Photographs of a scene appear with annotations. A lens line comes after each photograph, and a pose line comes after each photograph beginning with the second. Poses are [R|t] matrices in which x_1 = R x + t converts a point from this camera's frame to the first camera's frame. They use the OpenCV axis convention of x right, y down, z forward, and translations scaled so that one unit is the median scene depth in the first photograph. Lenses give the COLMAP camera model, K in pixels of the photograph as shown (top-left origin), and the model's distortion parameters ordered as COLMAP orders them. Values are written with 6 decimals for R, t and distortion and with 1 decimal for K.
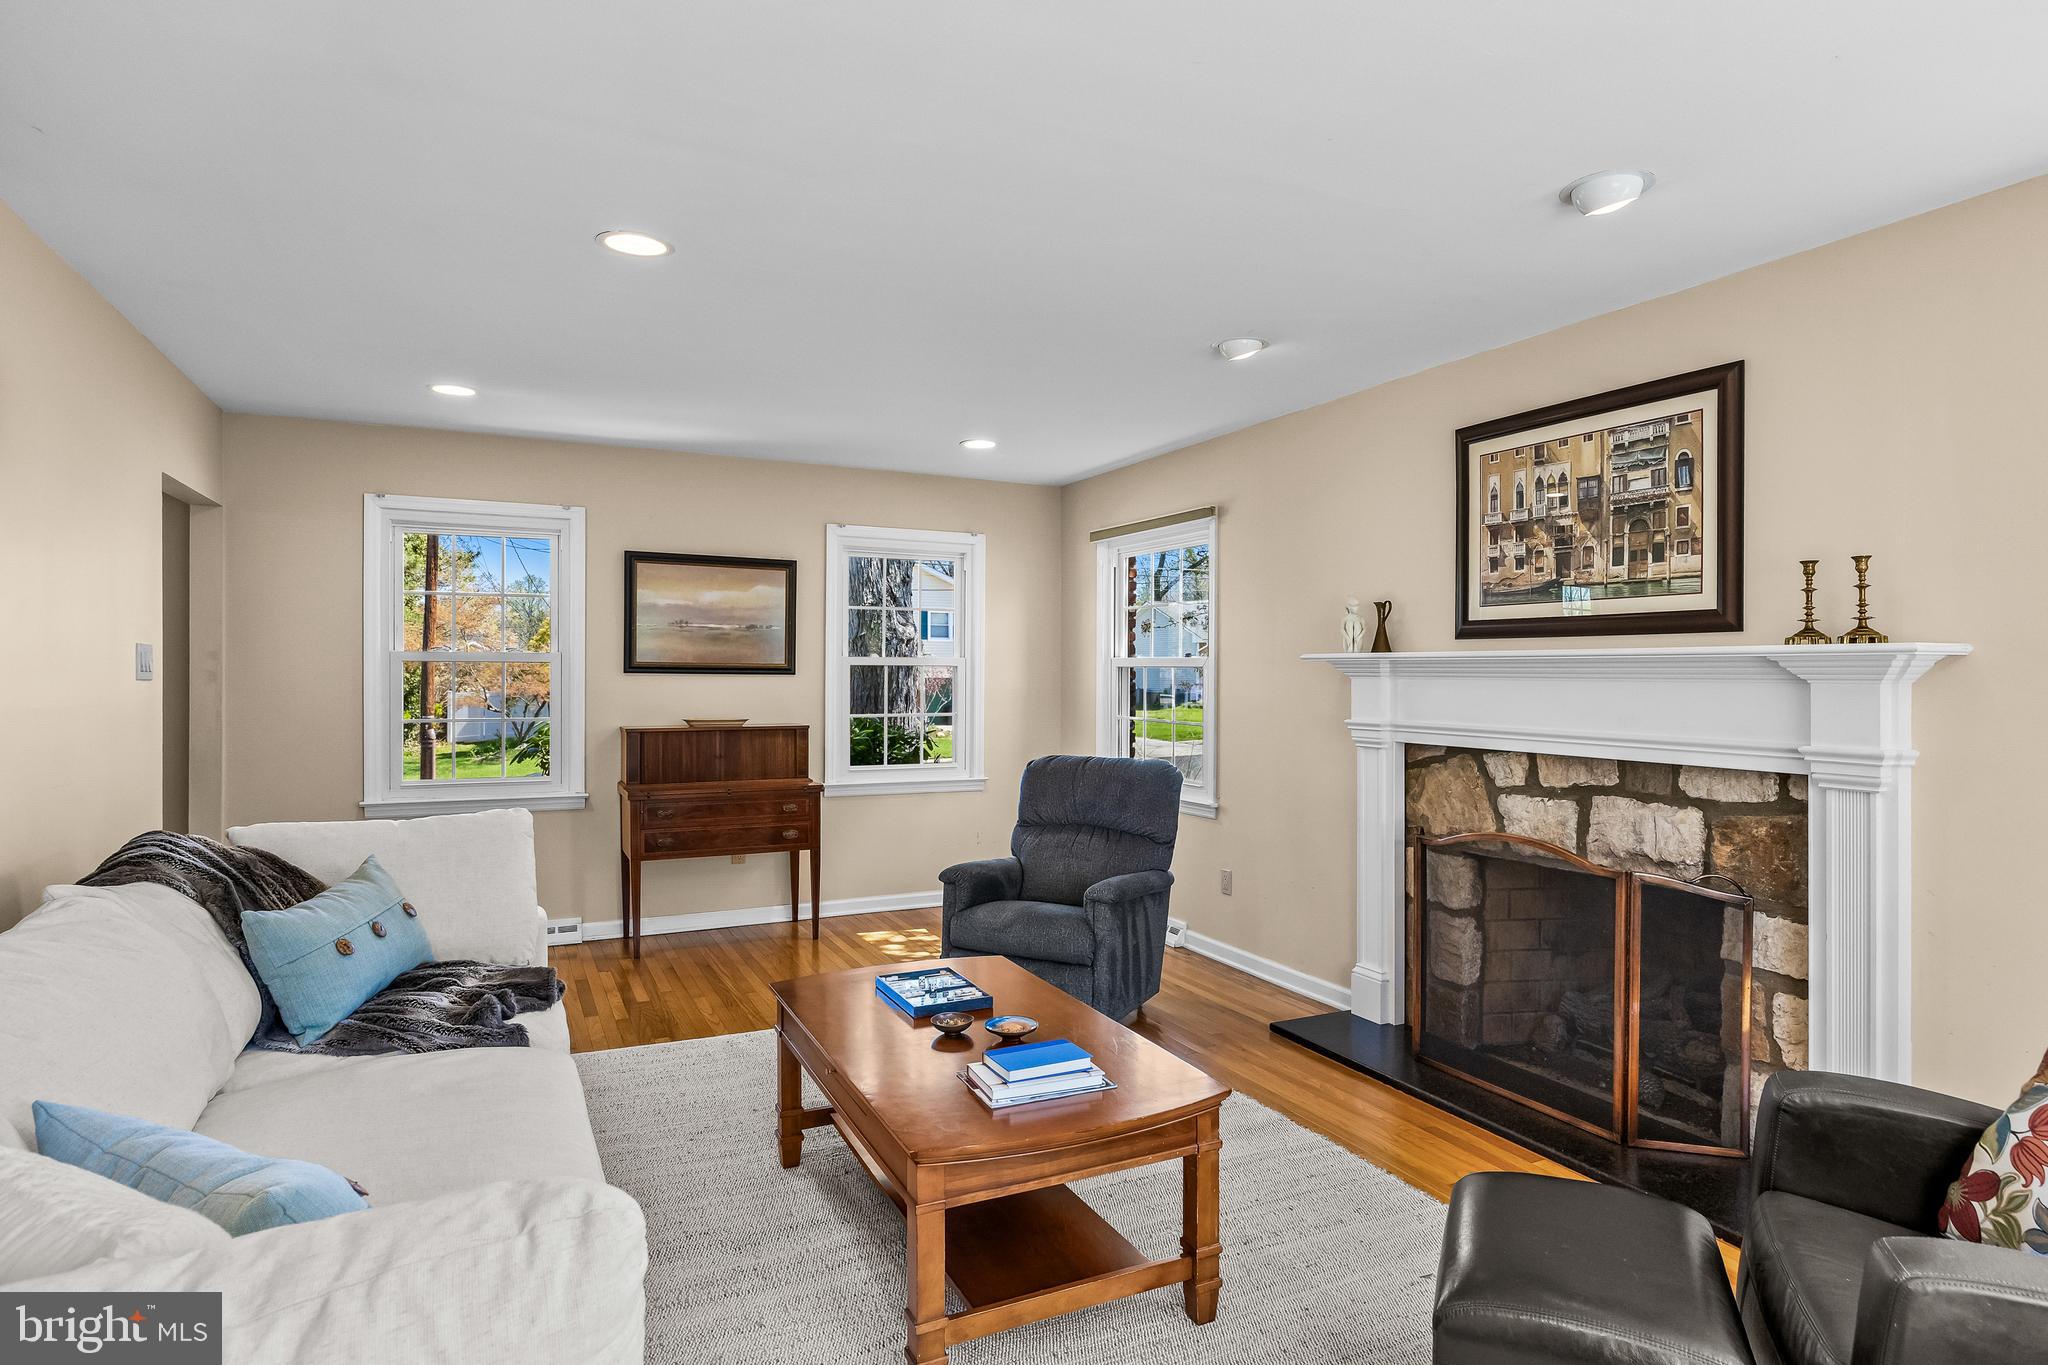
lens RADIAL K [[1056.6, 0, 1028.7], [0, 1056.6, 667.0], [0, 0, 1]] dist [-0.008264, -0.000939]
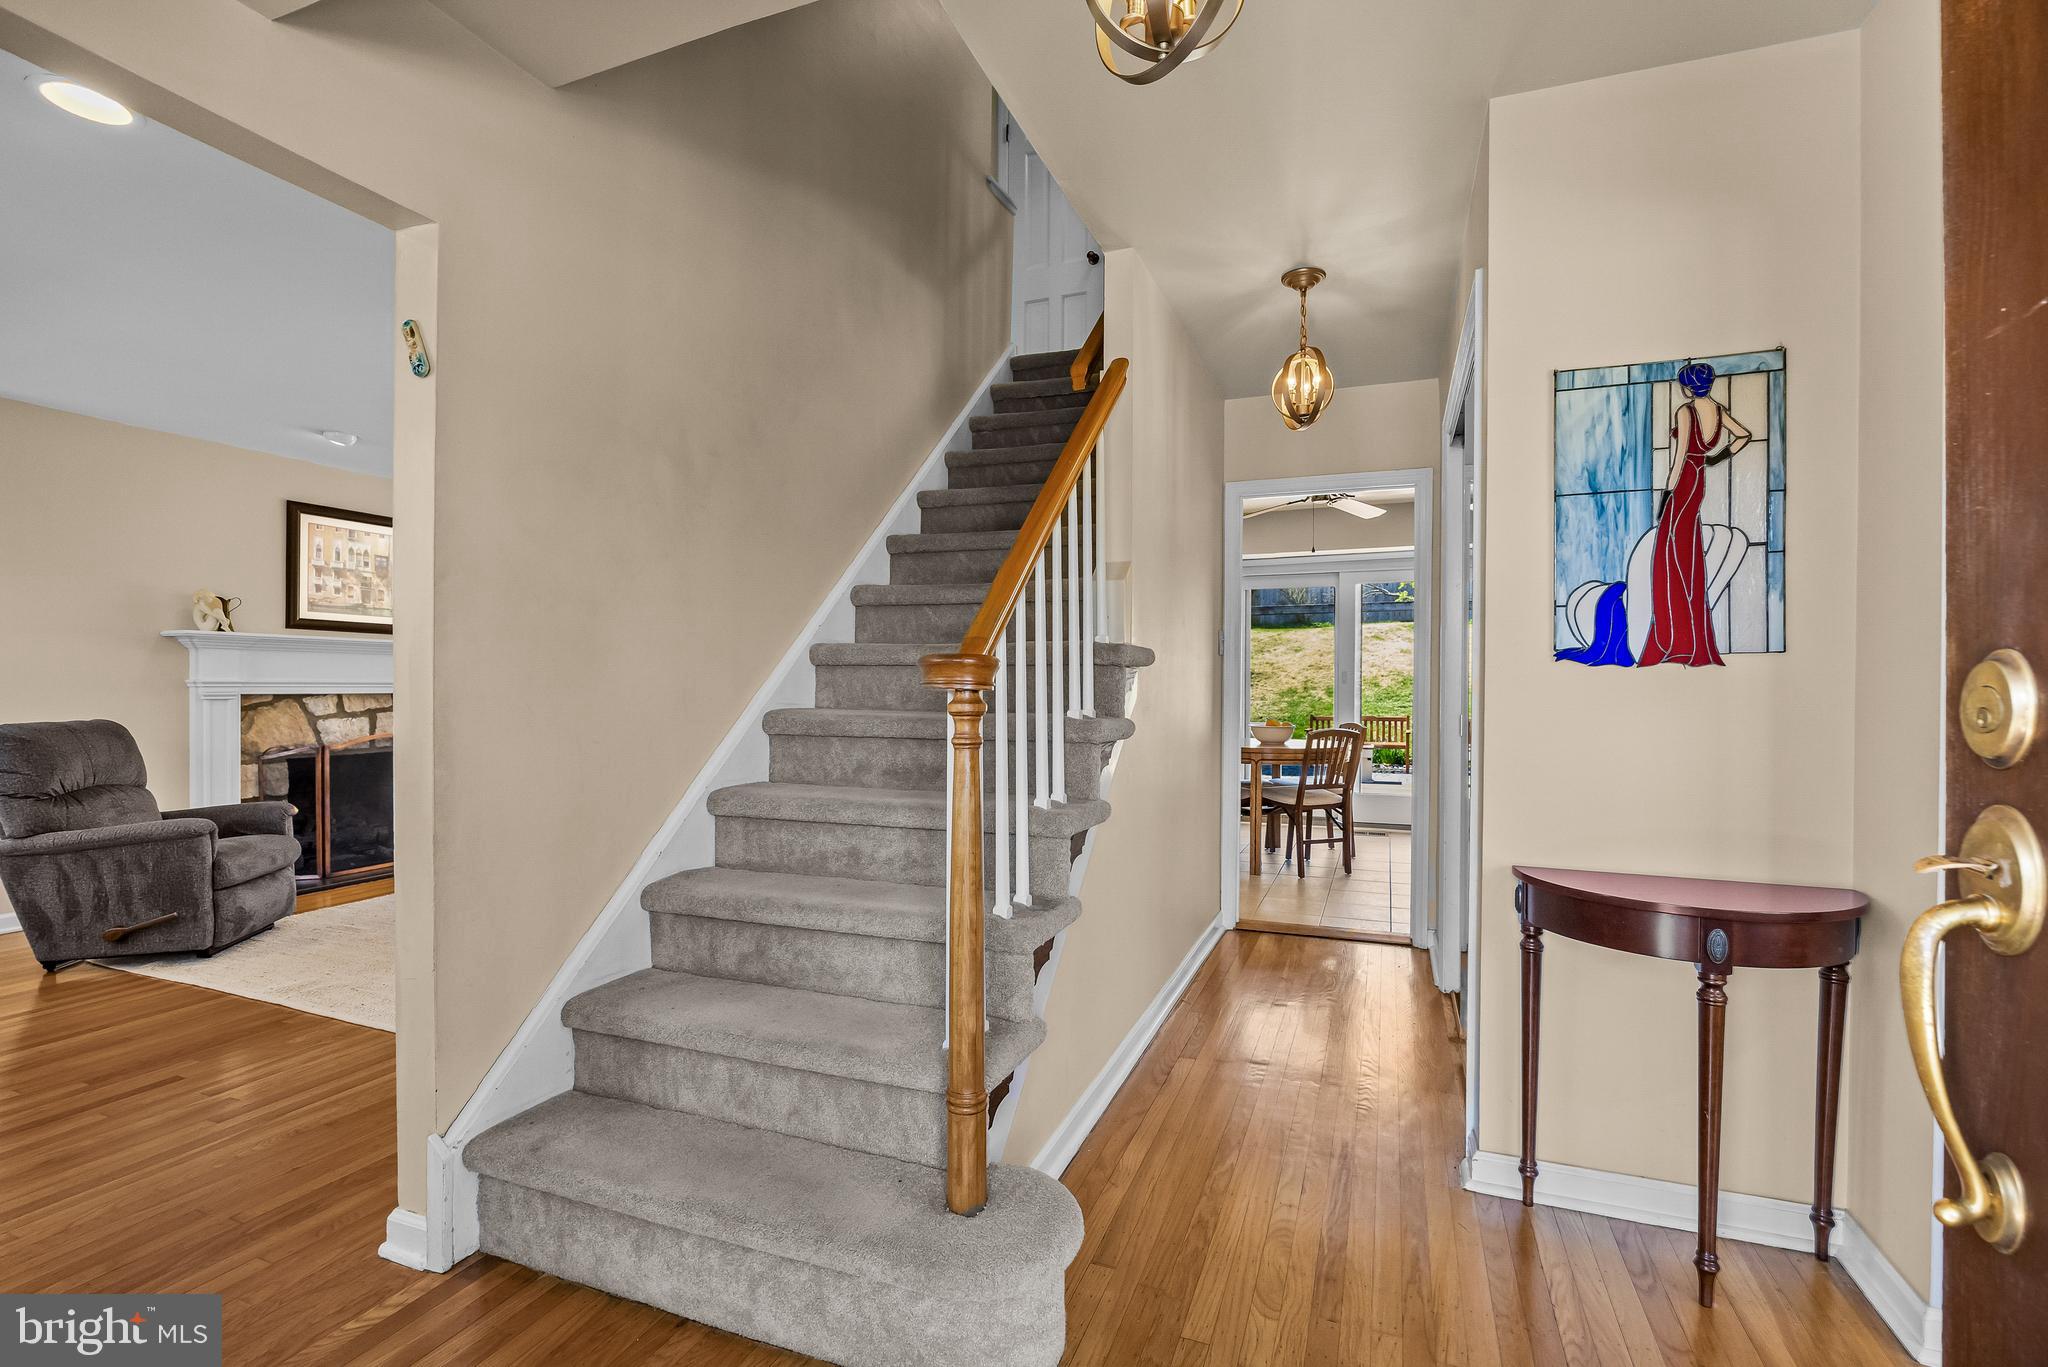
lens RADIAL K [[934.0, 0, 1028.9], [0, 934.0, 690.9], [0, 0, 1]] dist [0.026224, -0.015565]
pose [[-0.661045, -0.005019, 0.750330, -1.615507], [-0.007611, 0.999971, -0.000016, 0.068294], [-0.750308, -0.005722, -0.661064, 1.231153]]
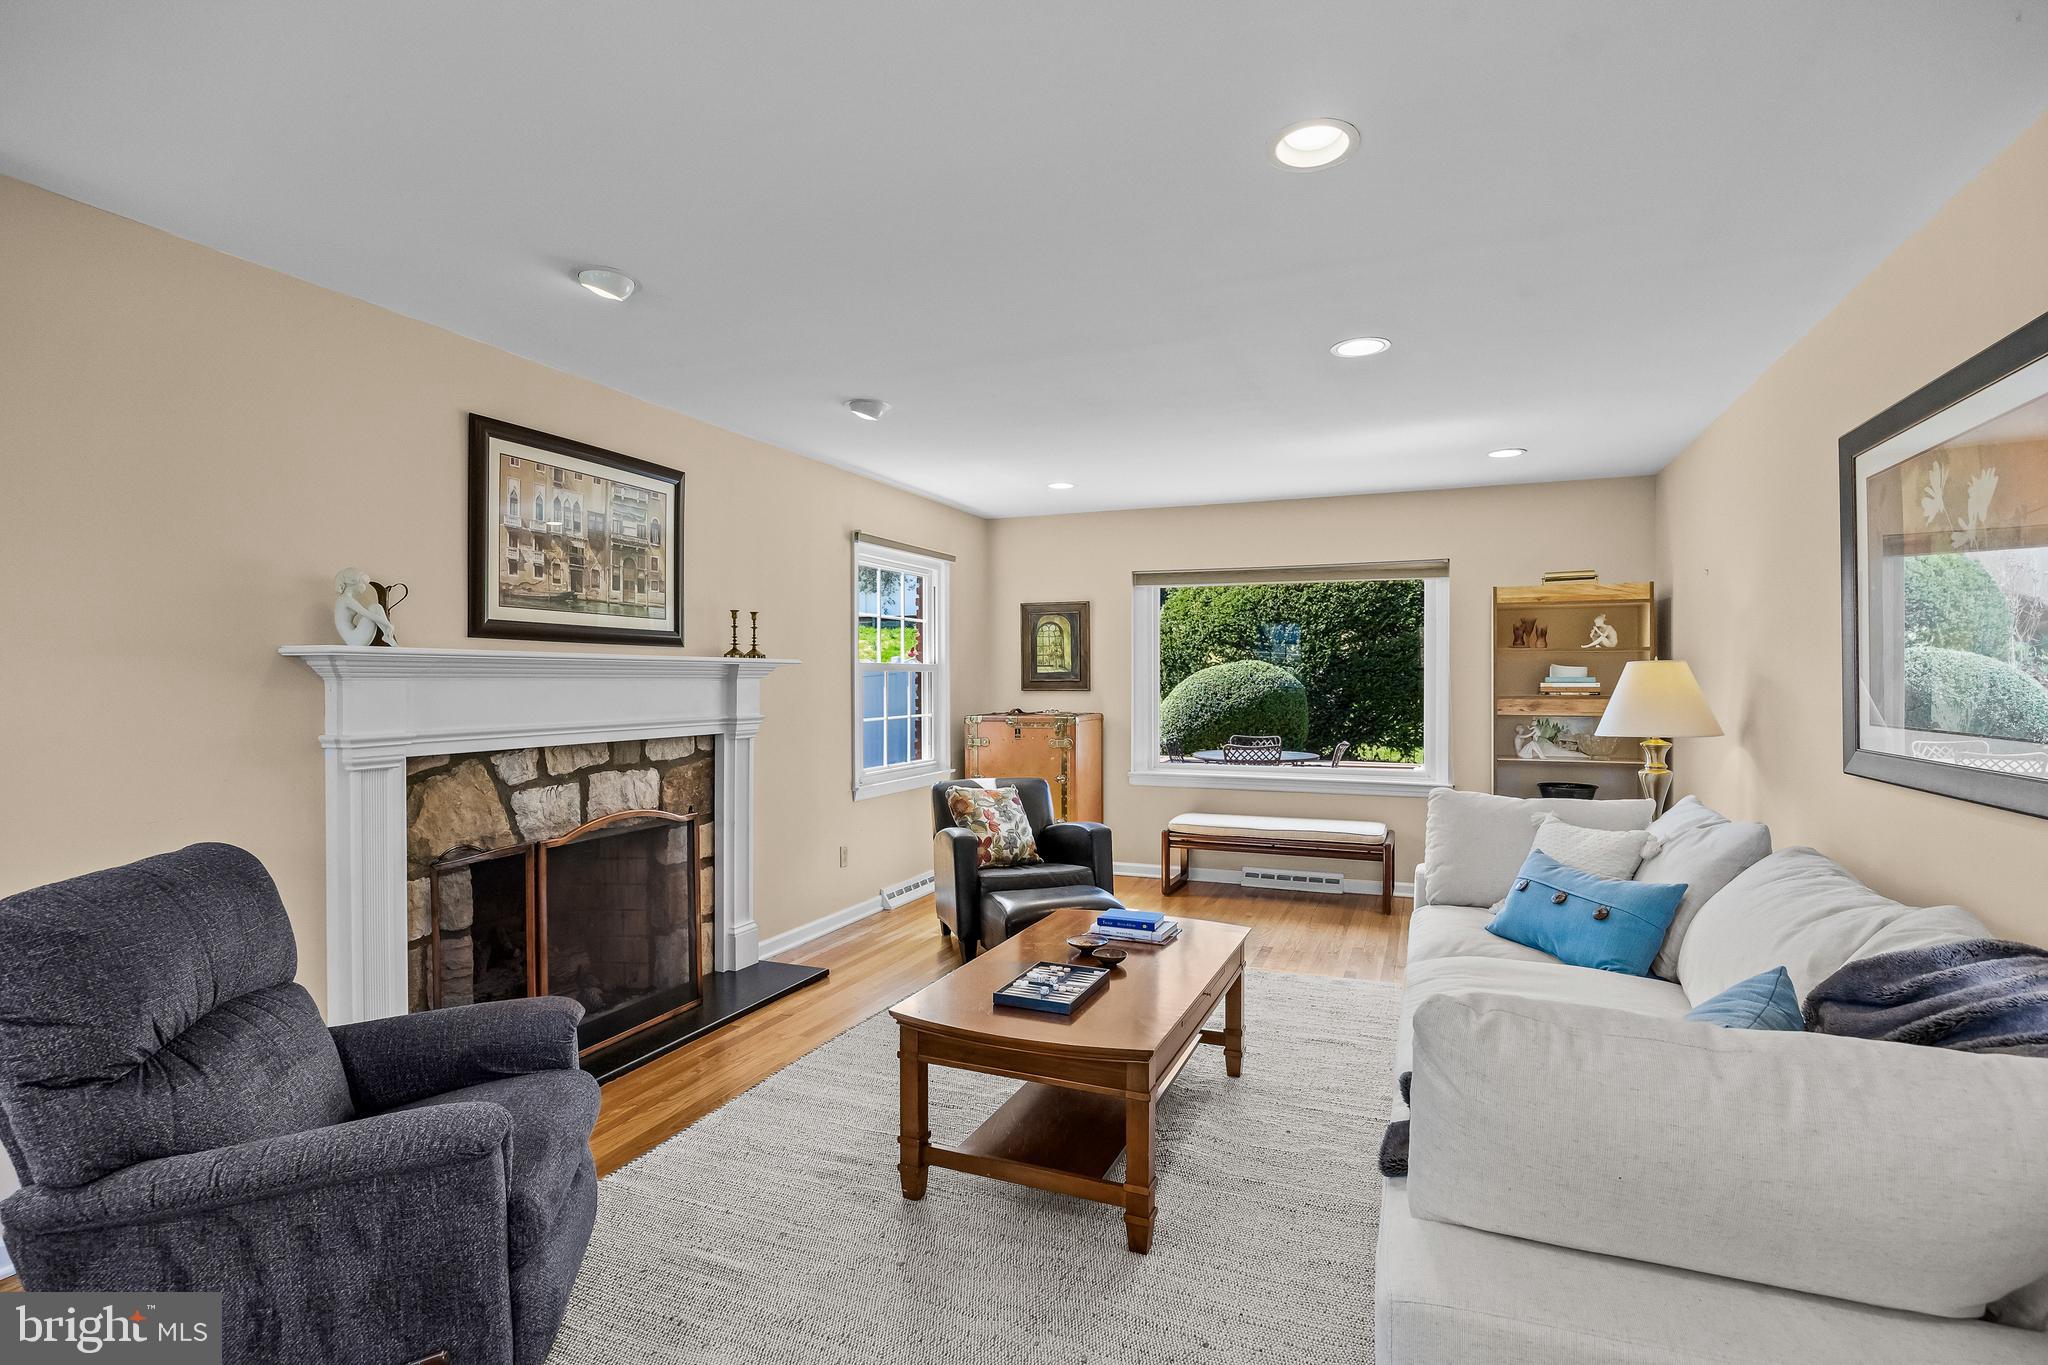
lens RADIAL K [[1017.8, 0, 1035.8], [0, 1017.8, 683.9], [0, 0, 1]] dist [-0.002363, -0.000976]
pose [[-0.658733, -0.007113, 0.752343, -0.672233], [-0.005734, 0.999974, 0.004433, 0.008881], [-0.752355, -0.001394, -0.658756, 1.357438]]
